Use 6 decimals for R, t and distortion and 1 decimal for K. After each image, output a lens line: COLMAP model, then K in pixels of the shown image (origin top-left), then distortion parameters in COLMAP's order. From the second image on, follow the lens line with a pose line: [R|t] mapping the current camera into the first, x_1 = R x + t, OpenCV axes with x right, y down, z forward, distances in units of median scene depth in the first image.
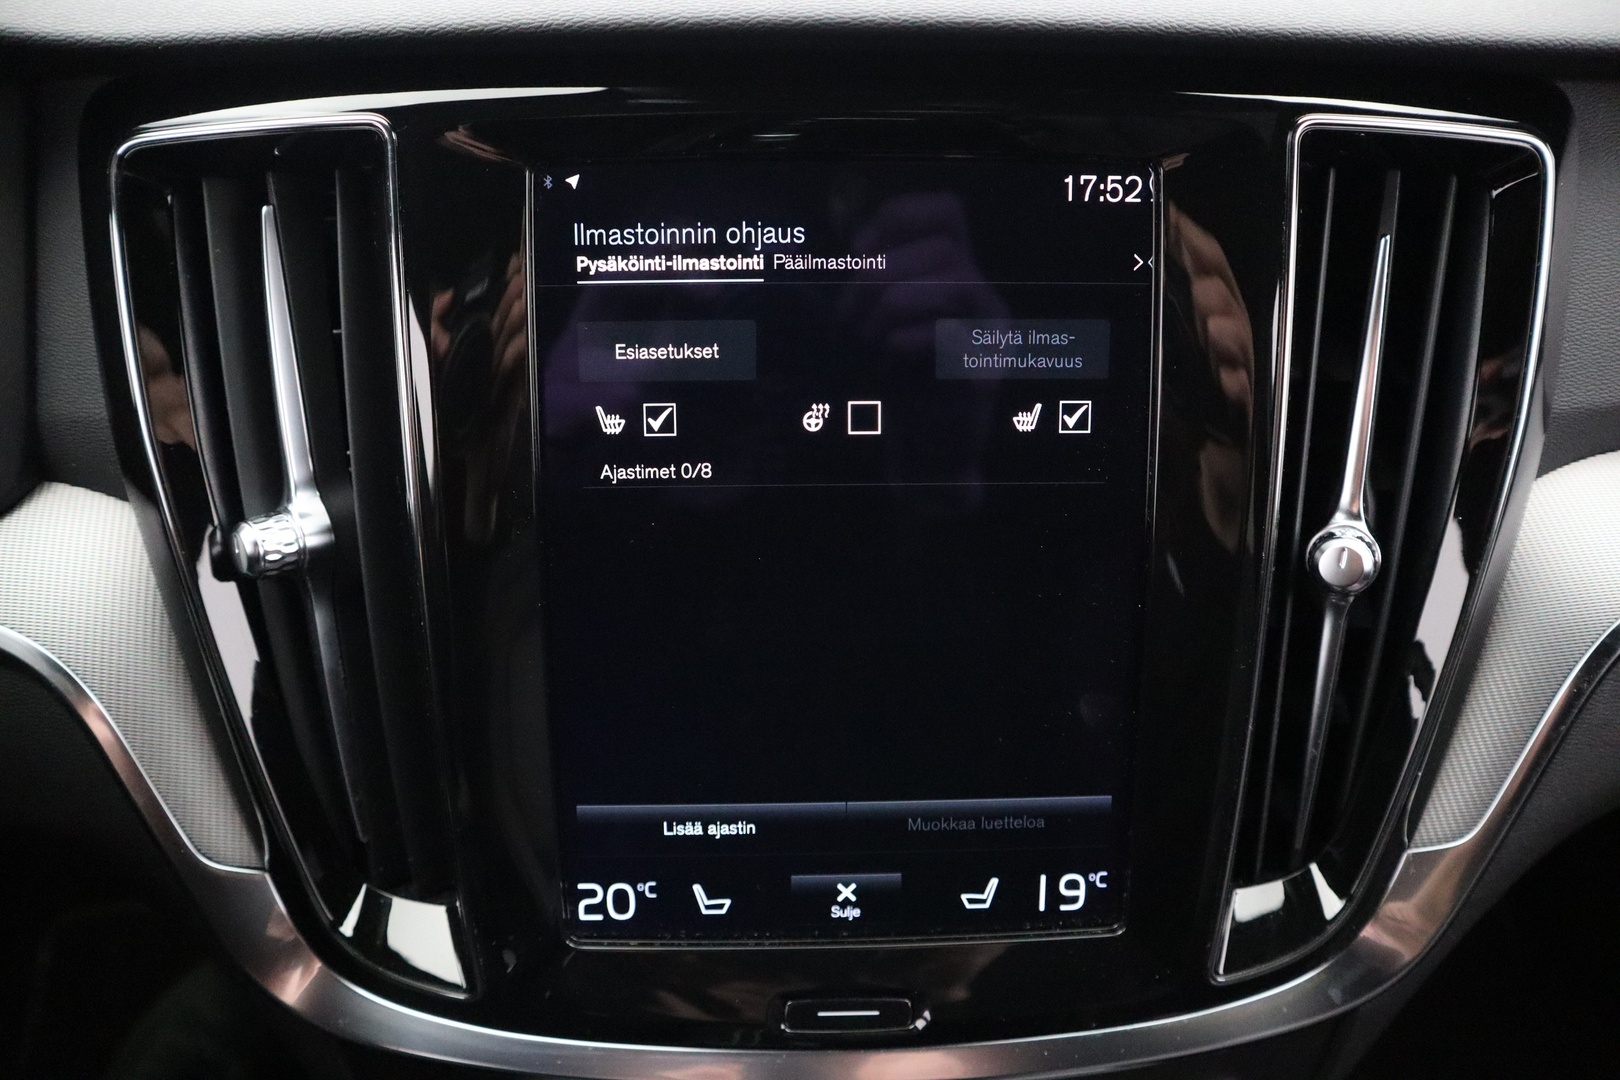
lens RADIAL K [[1105.8, 0, 810.0], [0, 1105.8, 540.0], [0, 0, 1]] dist [-0.093287, 0.058684]
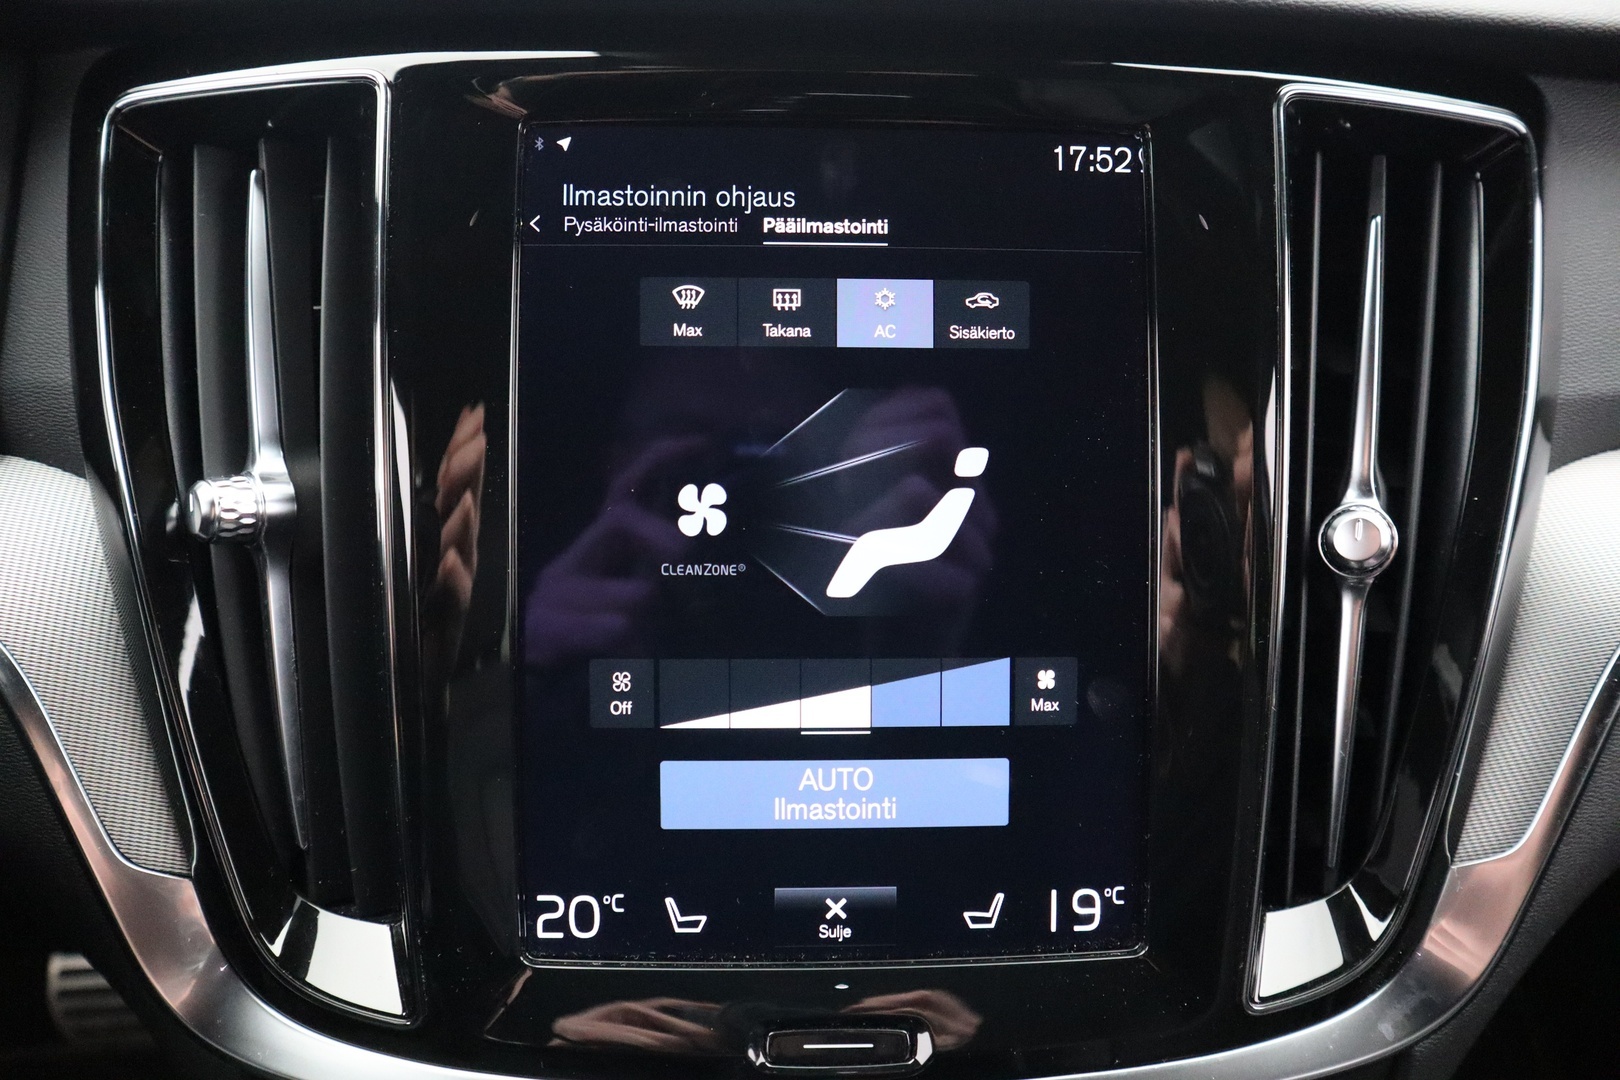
lens RADIAL K [[1105.8, 0, 810.0], [0, 1105.8, 540.0], [0, 0, 1]] dist [-0.093287, 0.058684]
pose [[0.999936, 0.007176, 0.008746, 0.002053], [-0.005624, 0.986091, -0.166110, 0.179997], [-0.009817, 0.166051, 0.986068, 0.067155]]
